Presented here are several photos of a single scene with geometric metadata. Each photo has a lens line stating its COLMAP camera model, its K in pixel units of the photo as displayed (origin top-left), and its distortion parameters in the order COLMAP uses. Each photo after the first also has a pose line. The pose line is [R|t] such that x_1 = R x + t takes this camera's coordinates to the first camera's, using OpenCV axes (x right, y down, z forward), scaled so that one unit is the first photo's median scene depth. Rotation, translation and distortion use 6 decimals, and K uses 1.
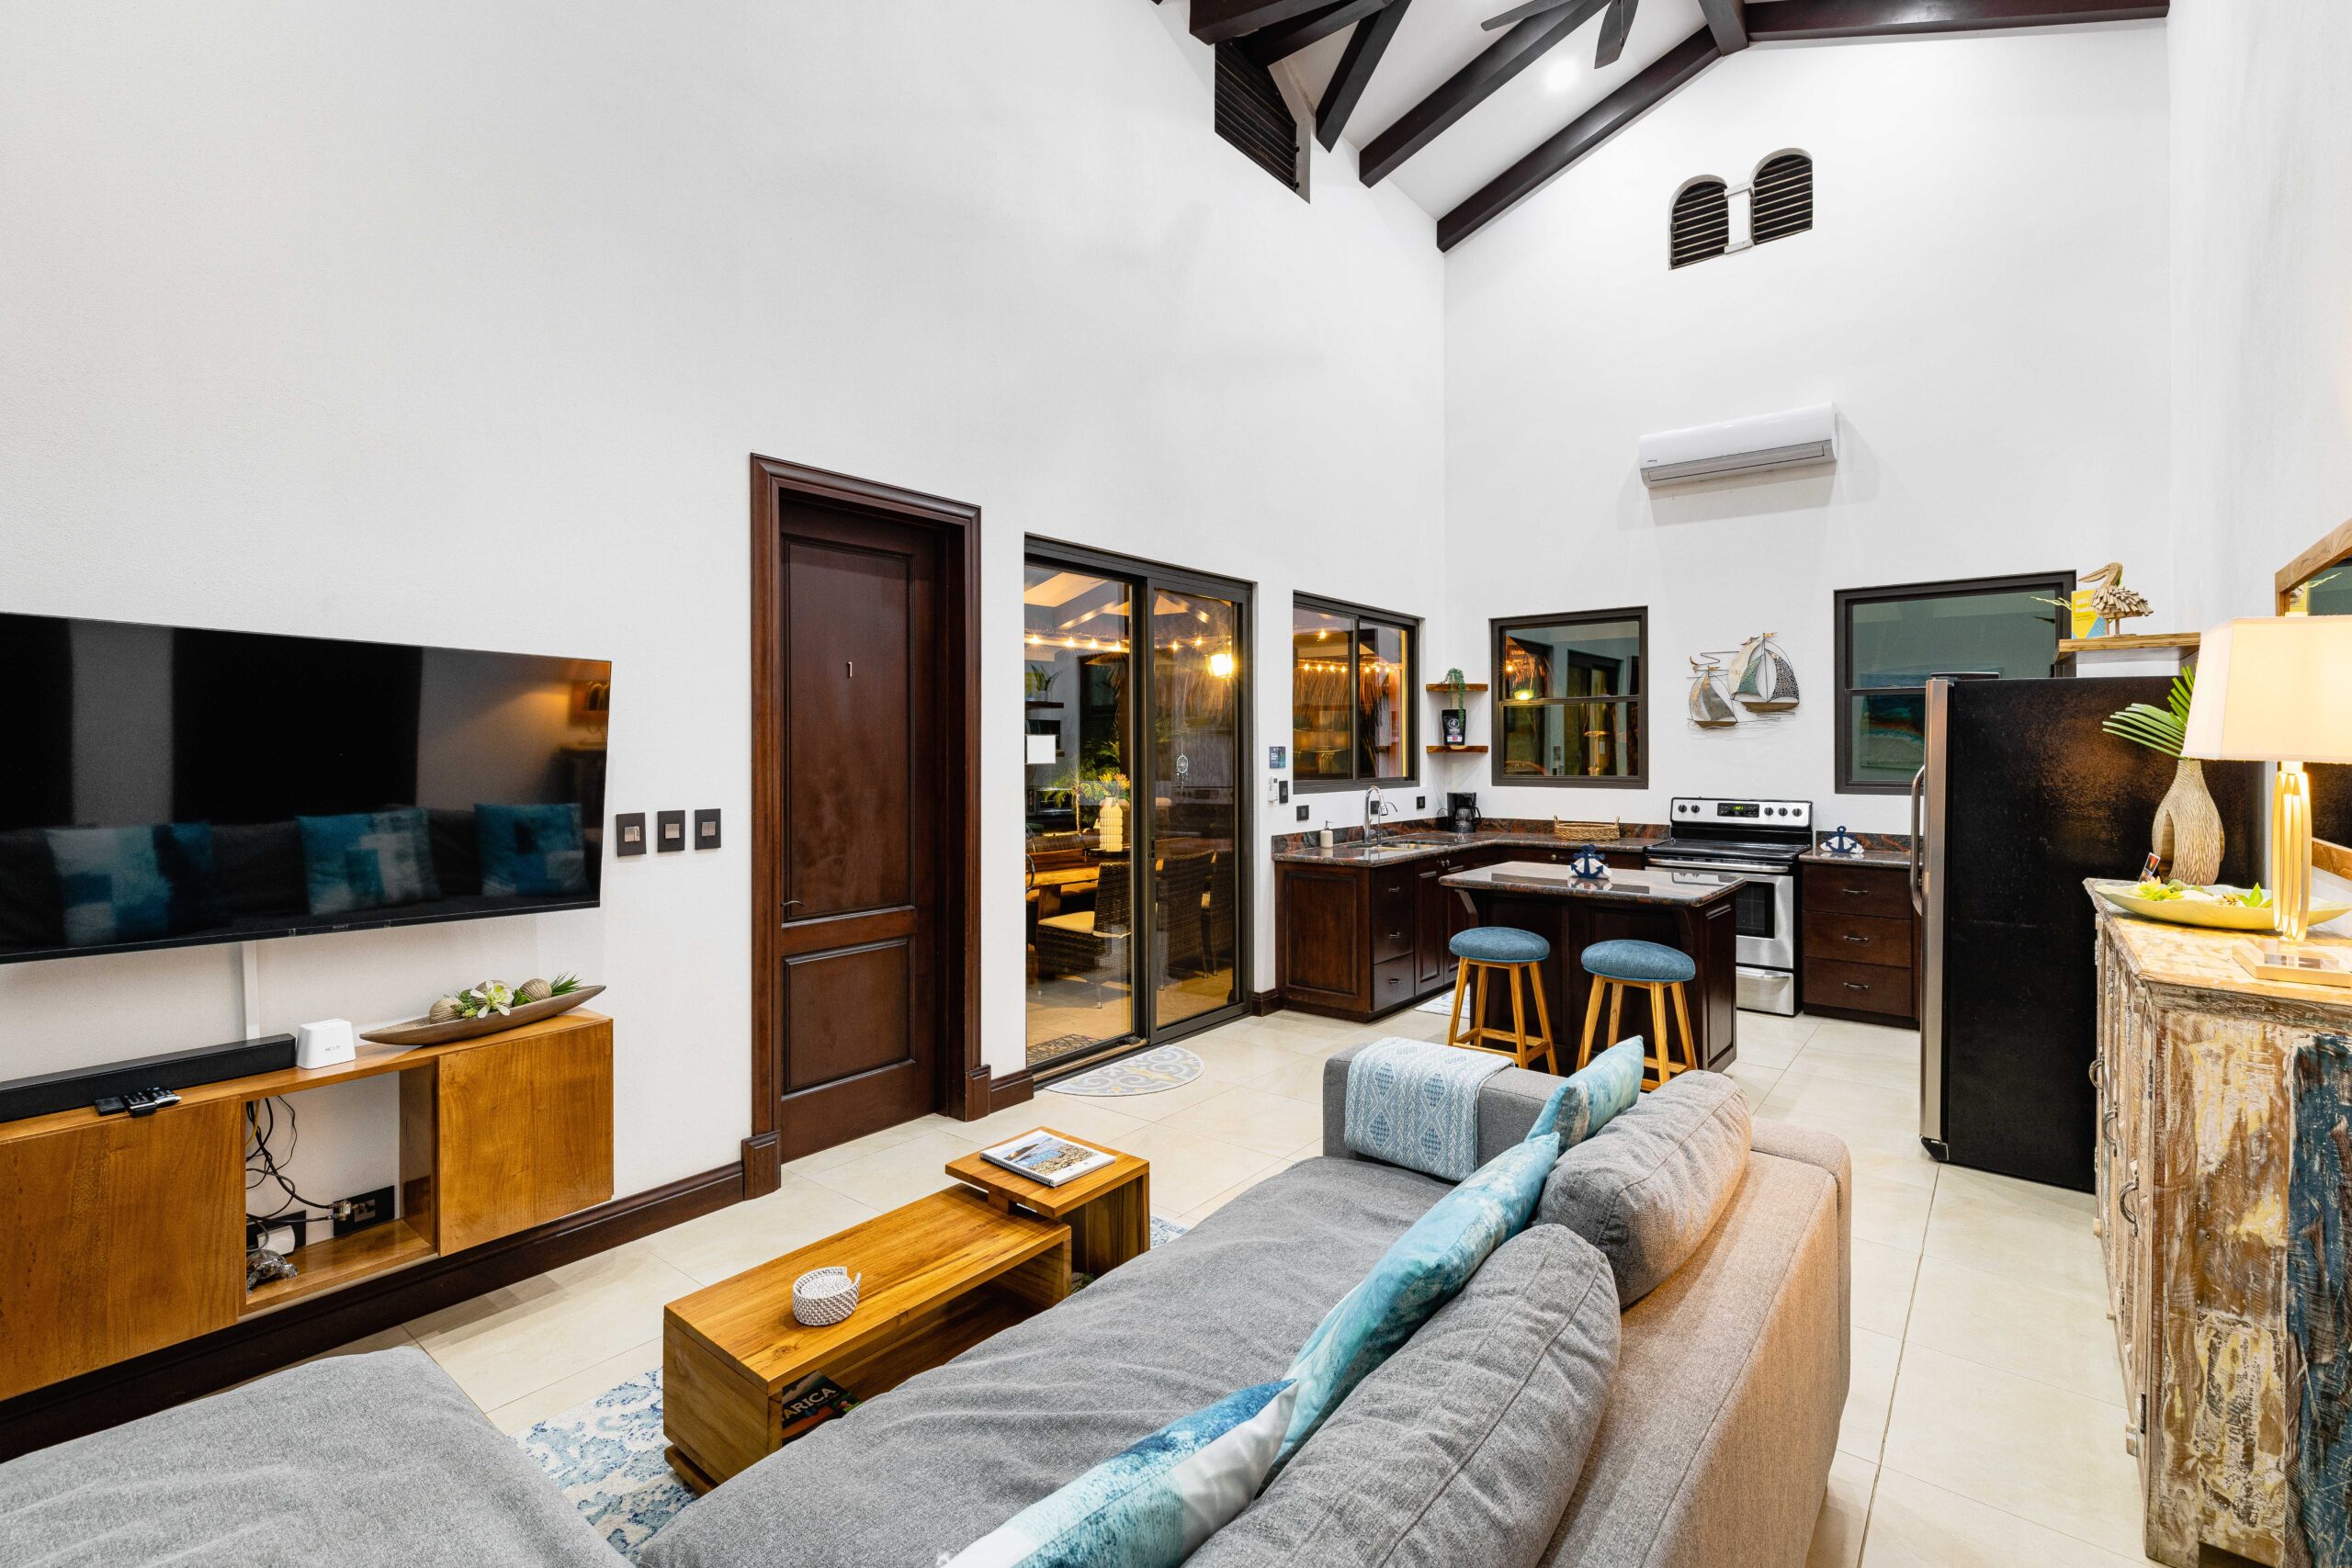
lens RADIAL K [[1050.0, 0, 1138.9], [0, 1050.0, 761.1], [0, 0, 1]] dist [0.003717, -0.001304]
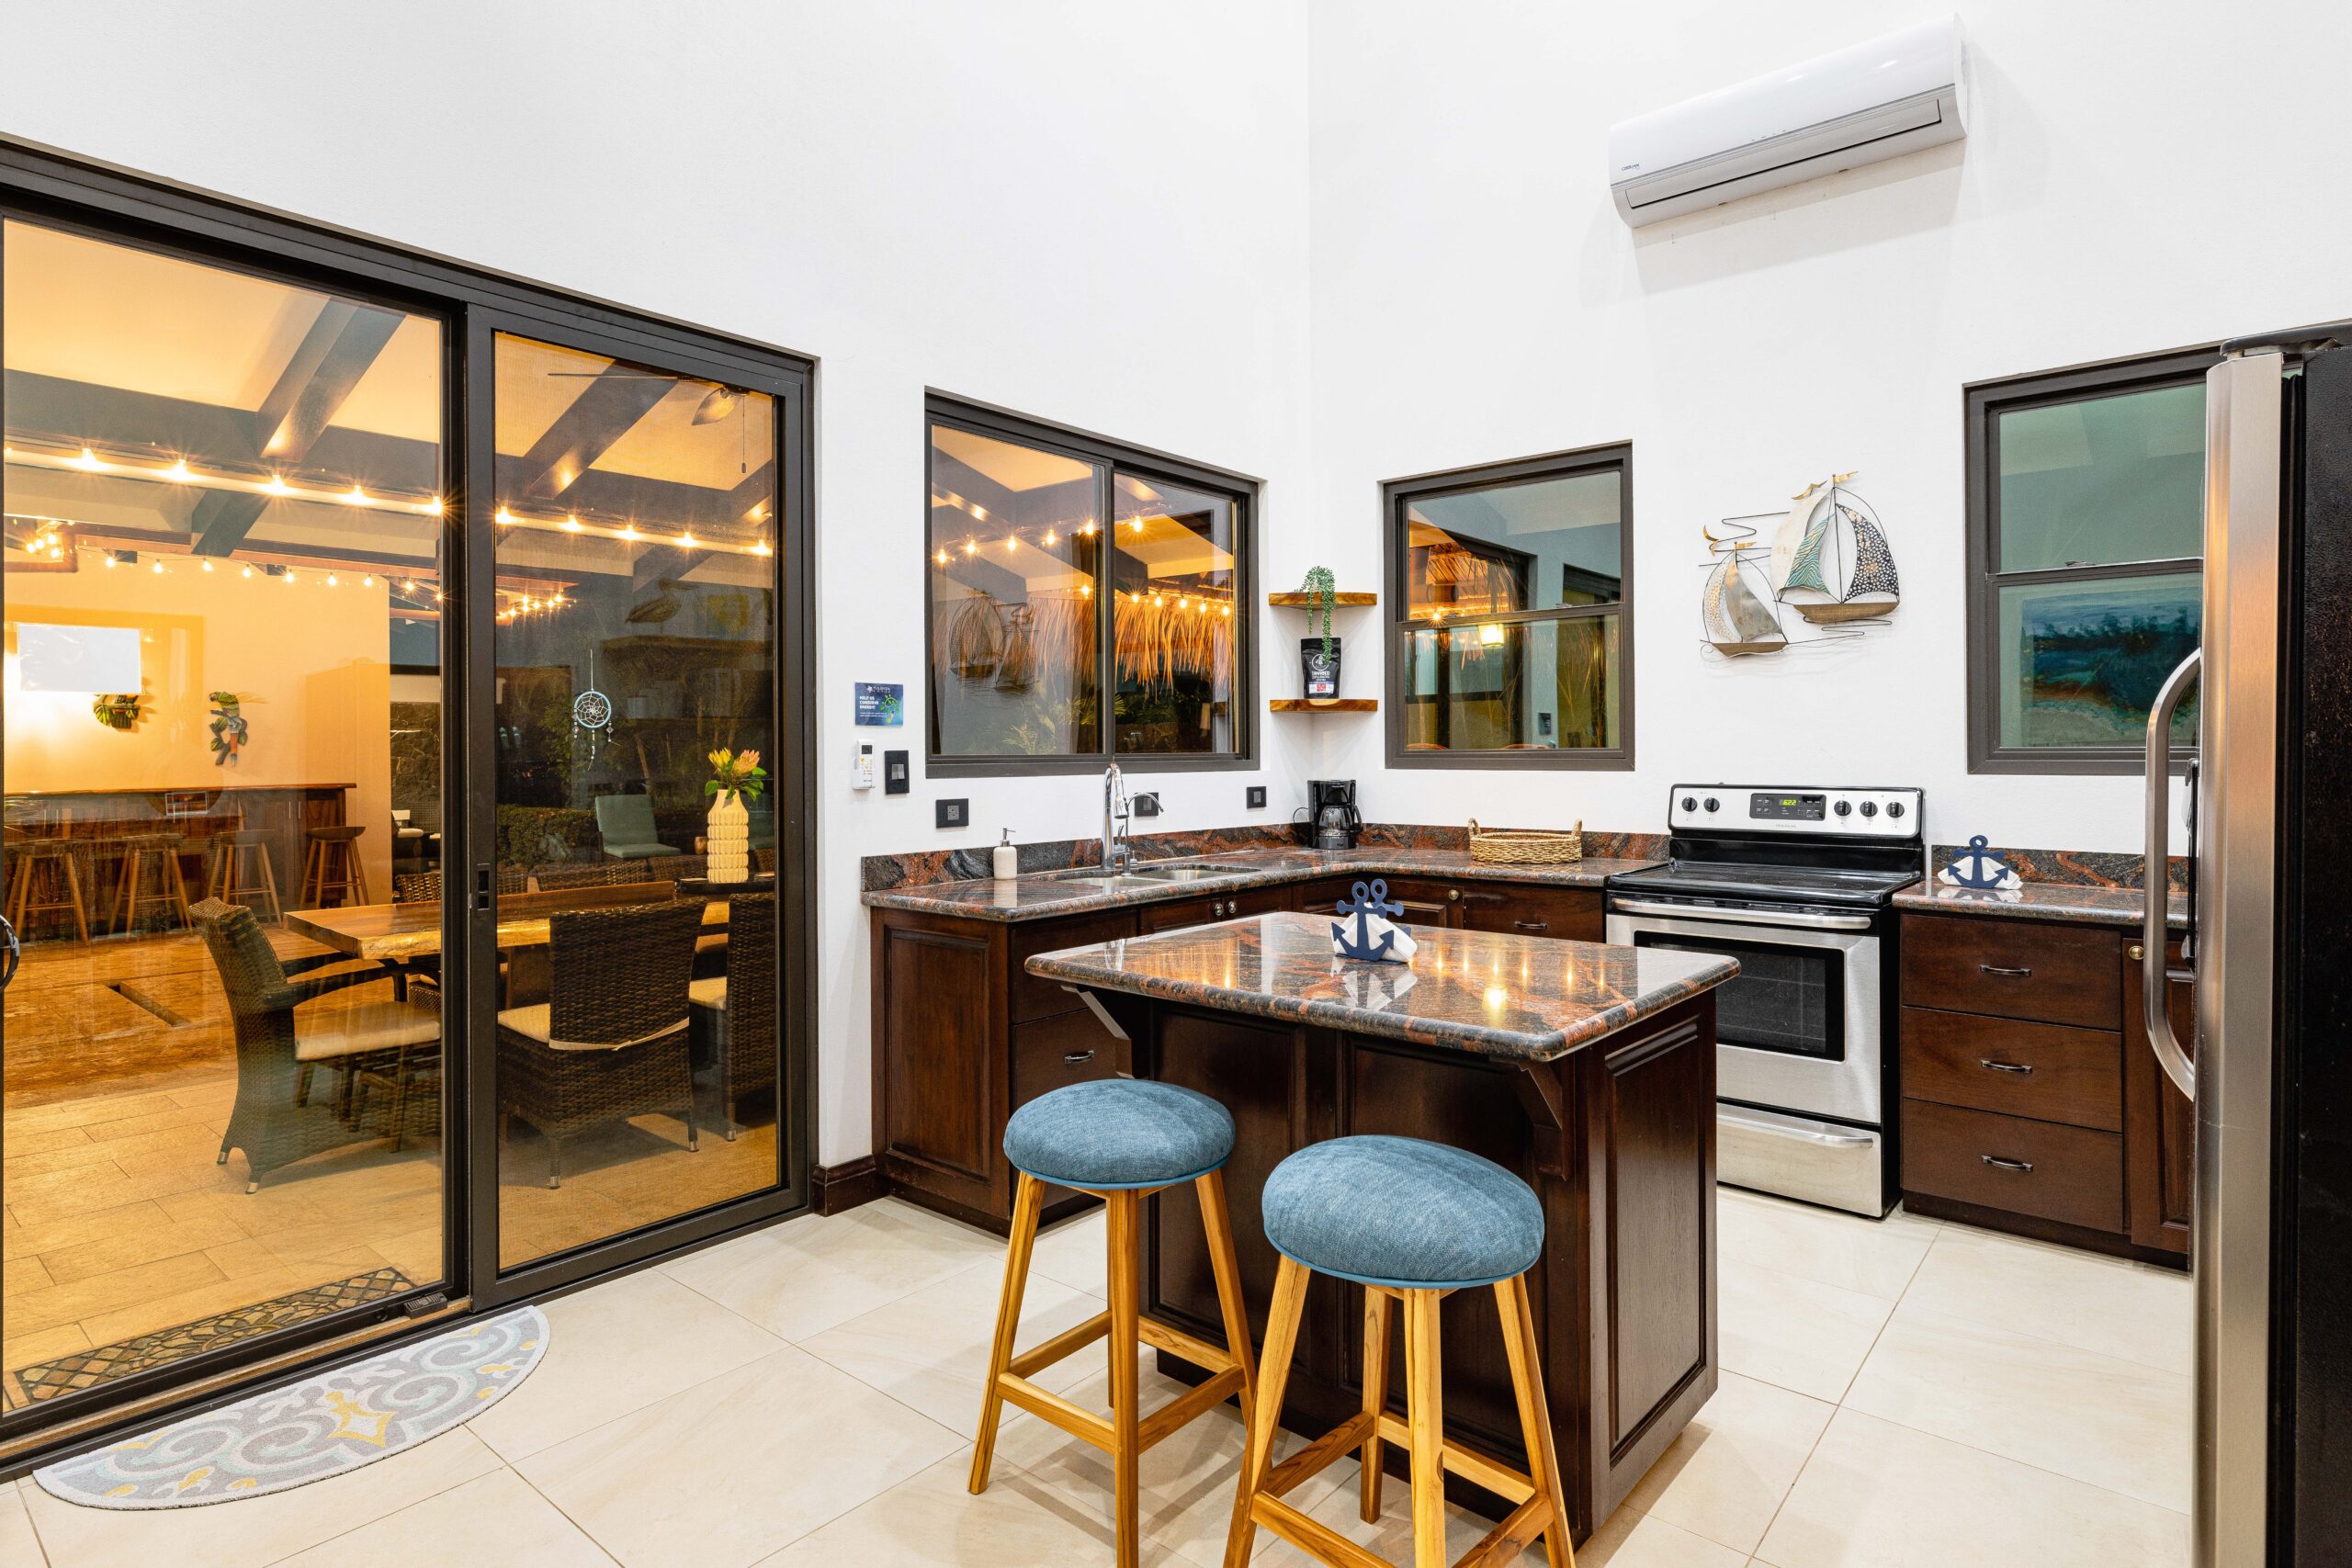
lens RADIAL K [[1240.1, 0, 1158.7], [0, 1240.1, 759.0], [0, 0, 1]] dist [-0.006541, -0.000545]
pose [[0.999960, -0.002950, -0.008416, 0.262380], [0.002934, 0.999994, -0.001915, 0.023336], [0.008422, 0.001890, 0.999963, 0.377730]]
